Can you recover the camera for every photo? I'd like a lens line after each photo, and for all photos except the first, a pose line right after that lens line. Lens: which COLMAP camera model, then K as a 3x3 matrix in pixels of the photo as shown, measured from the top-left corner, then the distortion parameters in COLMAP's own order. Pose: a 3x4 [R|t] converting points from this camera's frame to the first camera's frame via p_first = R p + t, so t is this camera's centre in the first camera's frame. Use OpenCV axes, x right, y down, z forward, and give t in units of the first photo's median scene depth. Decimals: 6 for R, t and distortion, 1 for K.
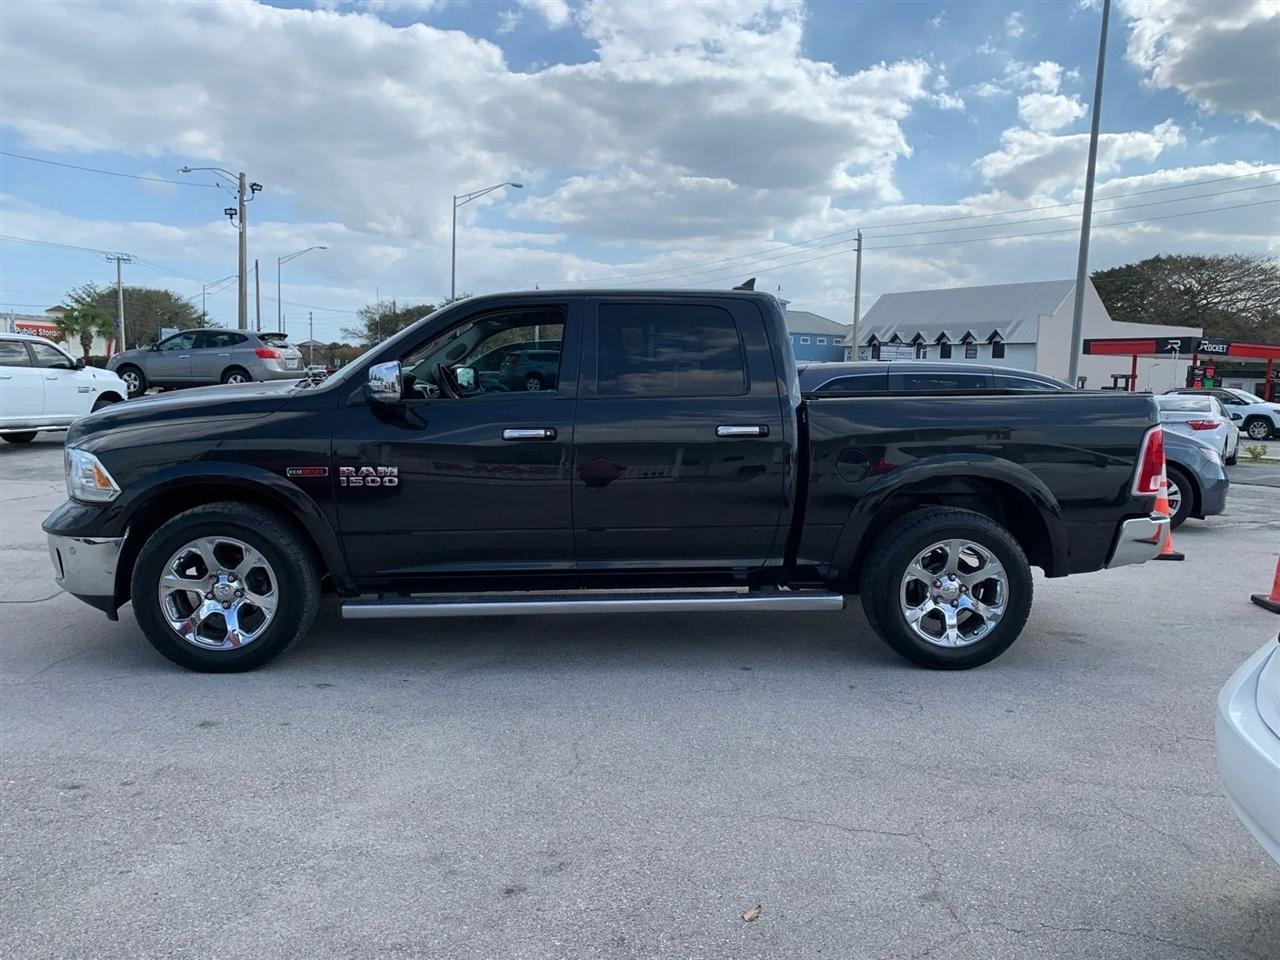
lens RADIAL K [[964.9, 0, 648.6], [0, 964.9, 474.0], [0, 0, 1]] dist [0.053729, -0.022616]
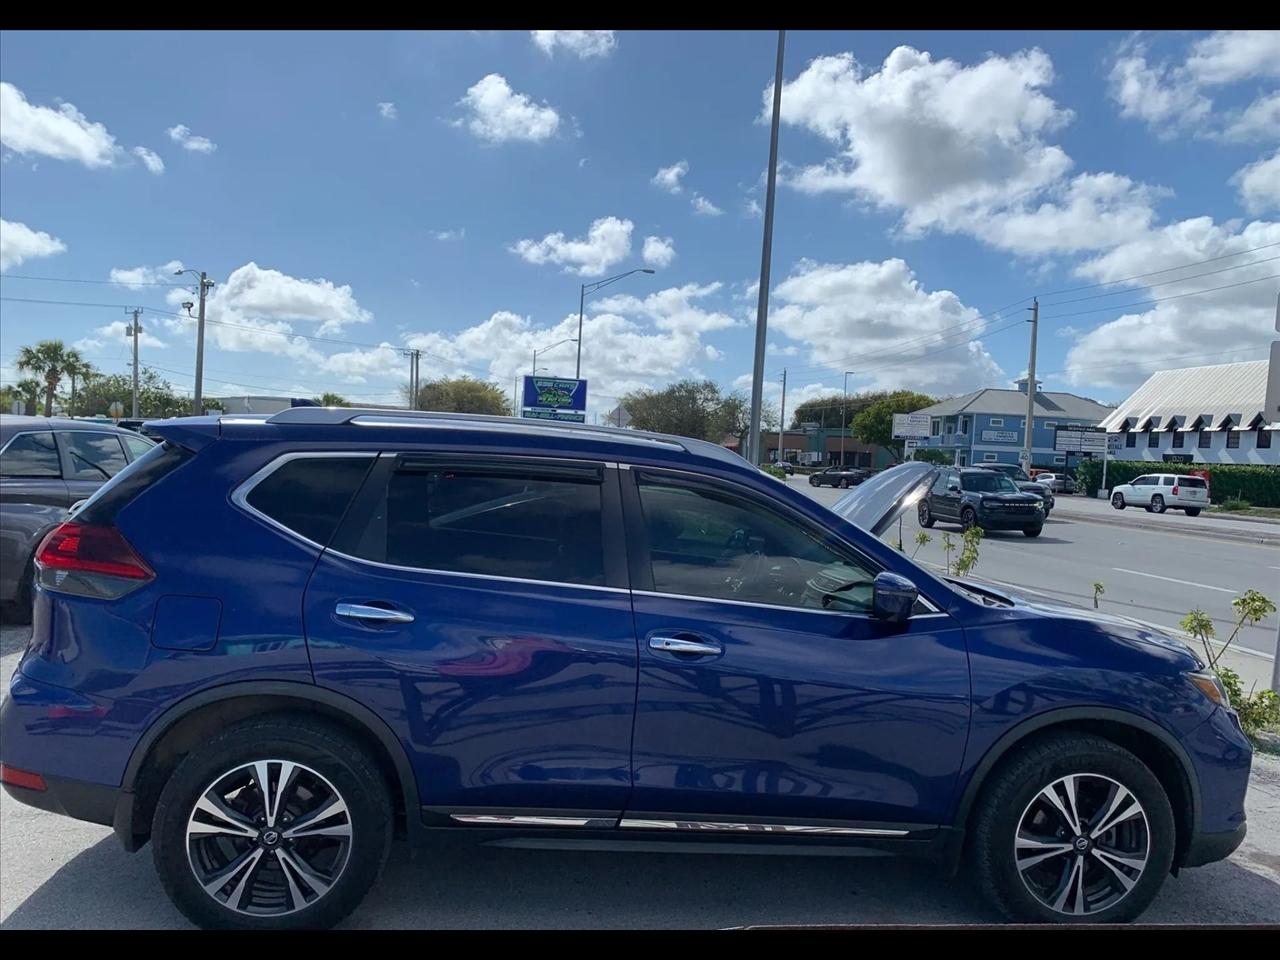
lens RADIAL K [[964.9, 0, 642.5], [0, 964.9, 477.3], [0, 0, 1]] dist [0.053729, -0.022616]
pose [[0.916406, 0.027885, -0.399276, 0.214985], [-0.062144, 0.995385, -0.073116, -0.004216], [0.395395, 0.091816, 0.913910, 0.063519]]
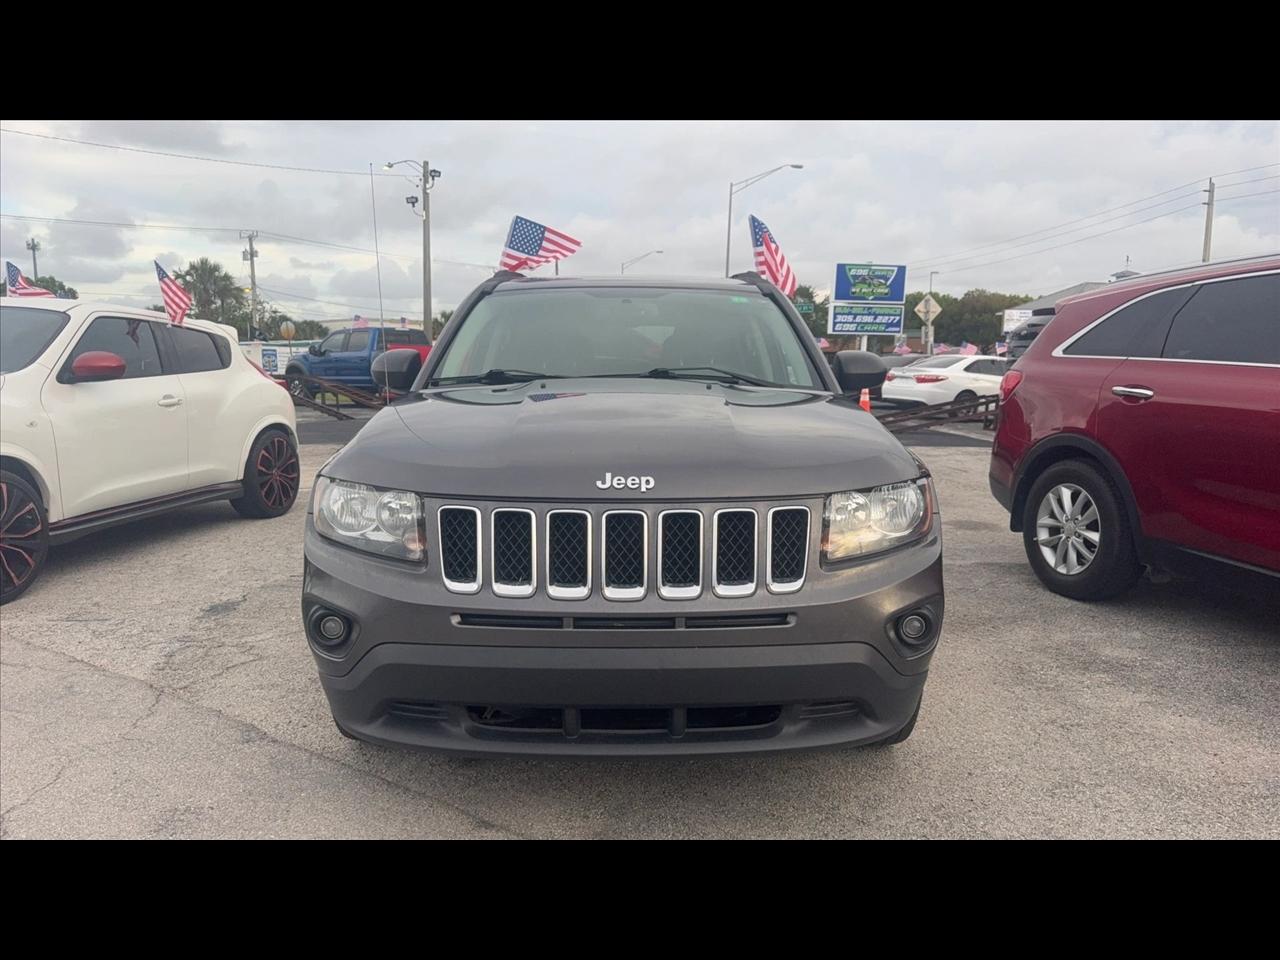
lens RADIAL K [[860.8, 0, 650.2], [0, 860.8, 480.0], [0, 0, 1]] dist [0.022772, -0.019984]
pose [[0.917702, 0.037755, -0.395471, 0.067897], [-0.026042, 0.999050, 0.034947, -0.004929], [0.396415, -0.021772, 0.917813, 0.101048]]
